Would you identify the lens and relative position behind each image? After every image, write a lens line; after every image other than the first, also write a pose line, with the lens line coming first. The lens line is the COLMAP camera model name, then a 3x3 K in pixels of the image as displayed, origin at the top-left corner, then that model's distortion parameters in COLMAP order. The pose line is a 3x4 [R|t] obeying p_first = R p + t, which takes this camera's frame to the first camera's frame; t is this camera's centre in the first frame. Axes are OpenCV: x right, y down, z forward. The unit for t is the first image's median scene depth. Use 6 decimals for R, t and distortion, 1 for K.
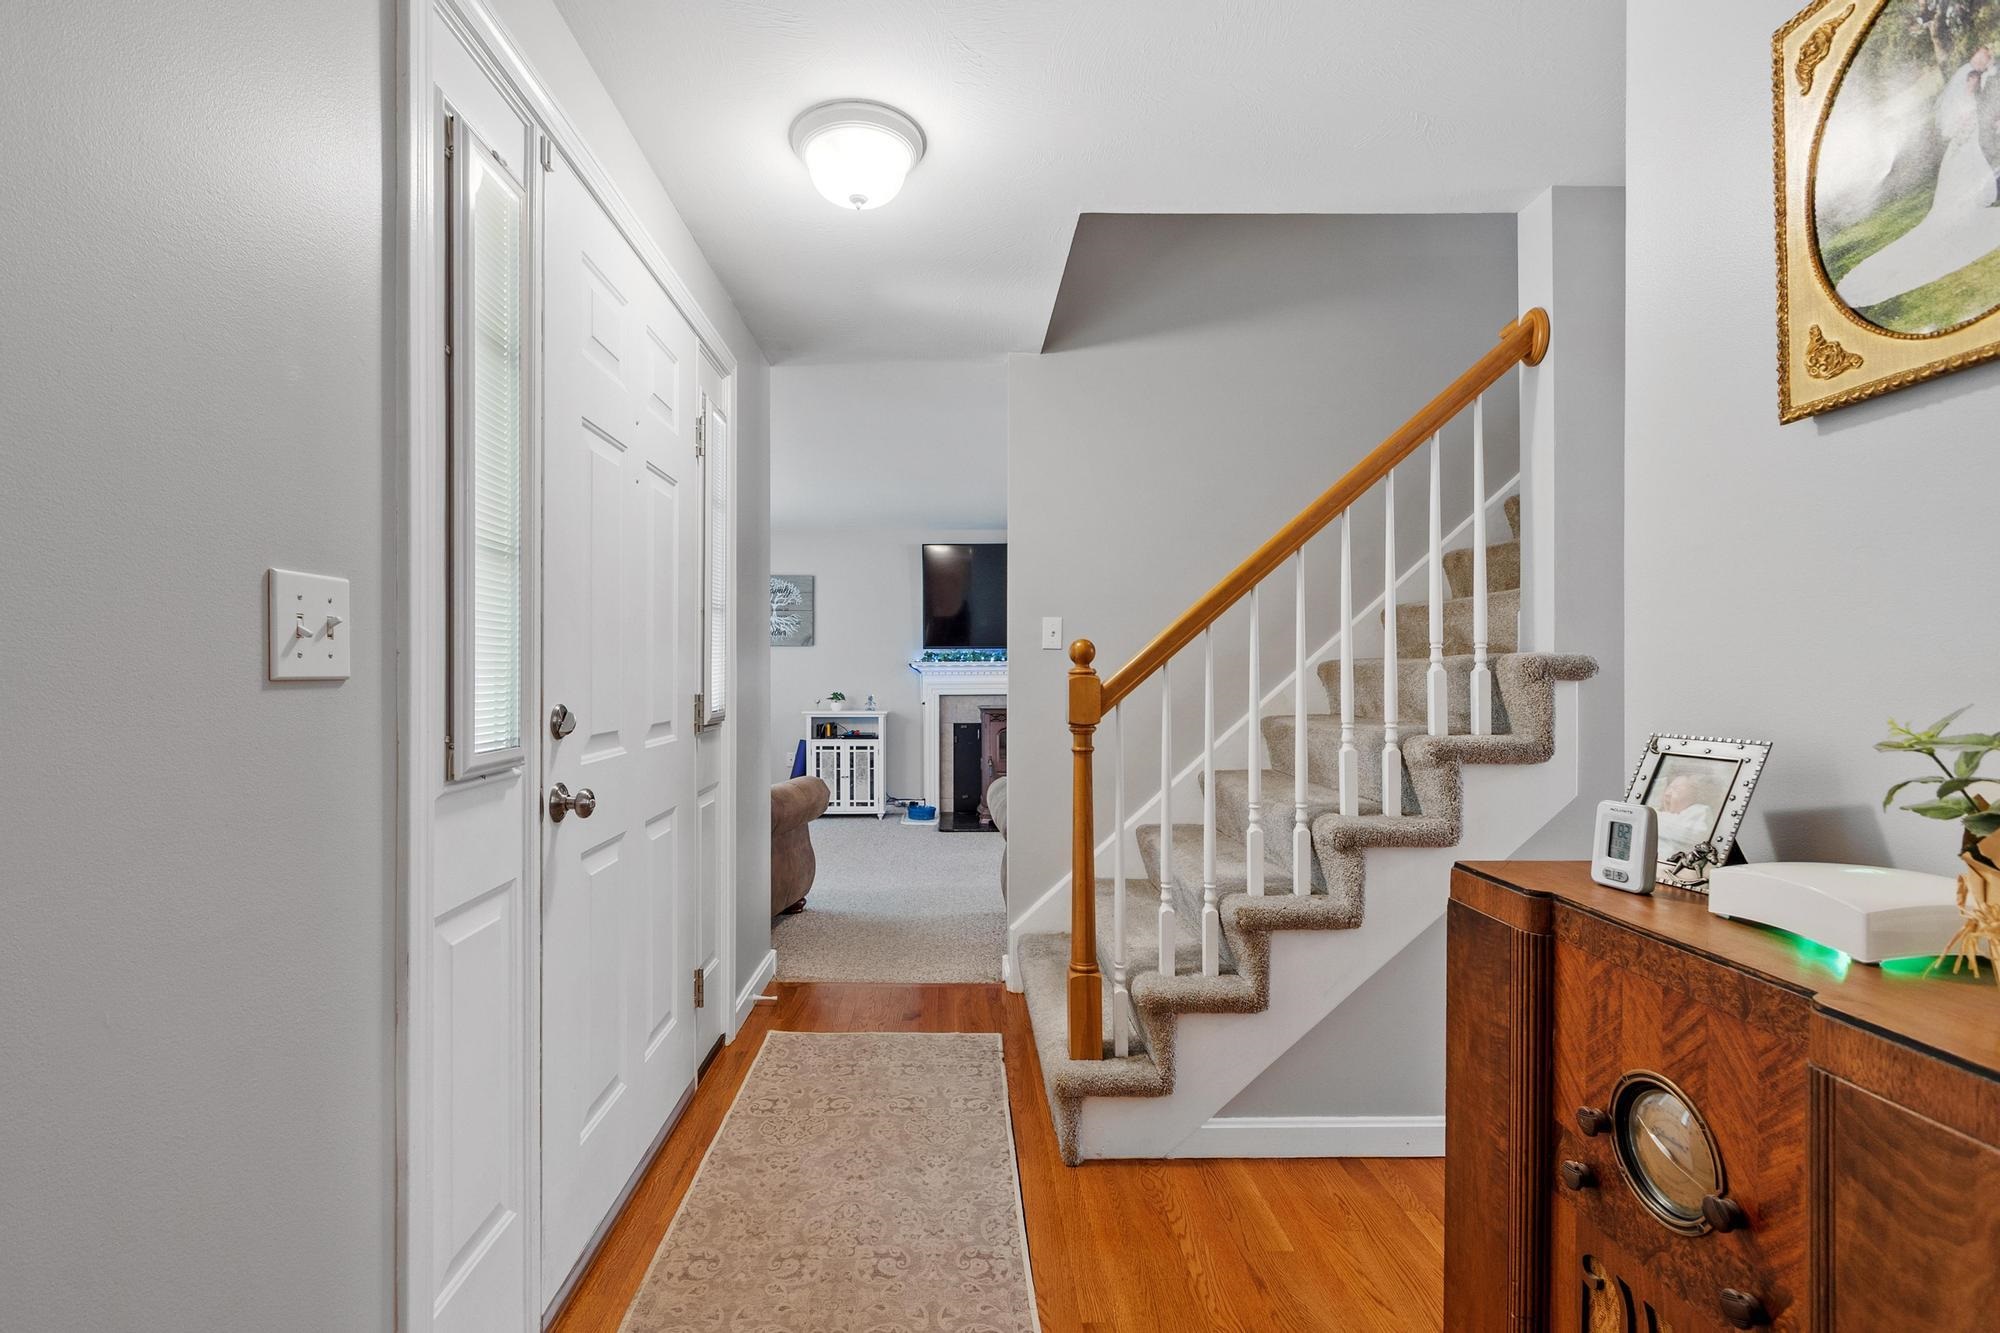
lens RADIAL K [[862.0, 0, 990.3], [0, 862.0, 670.5], [0, 0, 1]] dist [0.016995, 0.000136]
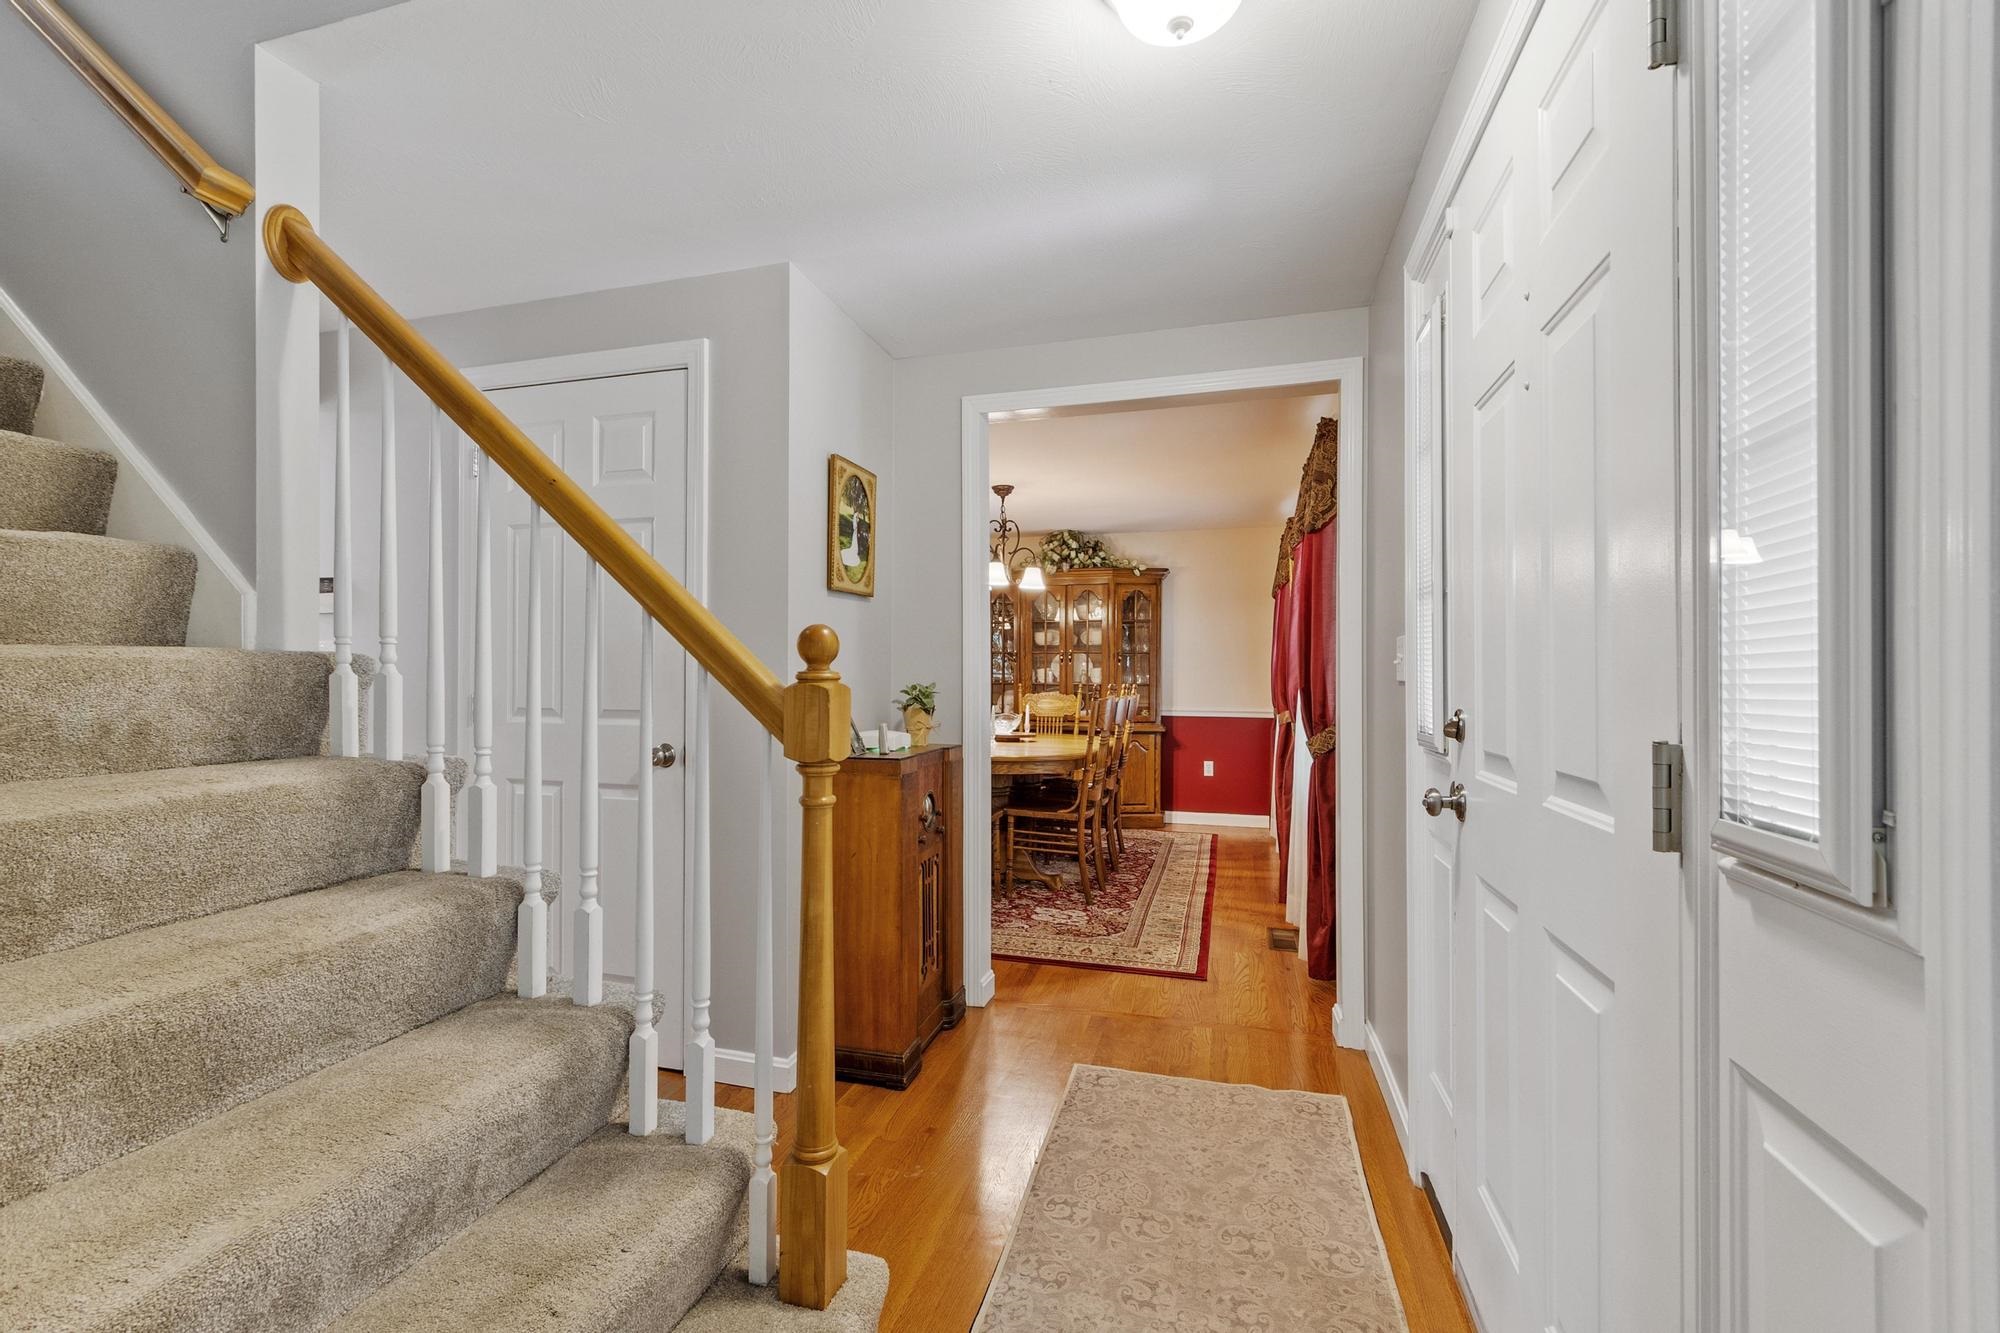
lens RADIAL K [[862.0, 0, 986.4], [0, 862.0, 665.3], [0, 0, 1]] dist [0.016995, 0.000136]
pose [[-0.947870, -0.007505, 0.318569, -0.253172], [-0.010760, 0.999906, -0.008459, 0.002153], [-0.318475, -0.011446, -0.947862, 1.943821]]
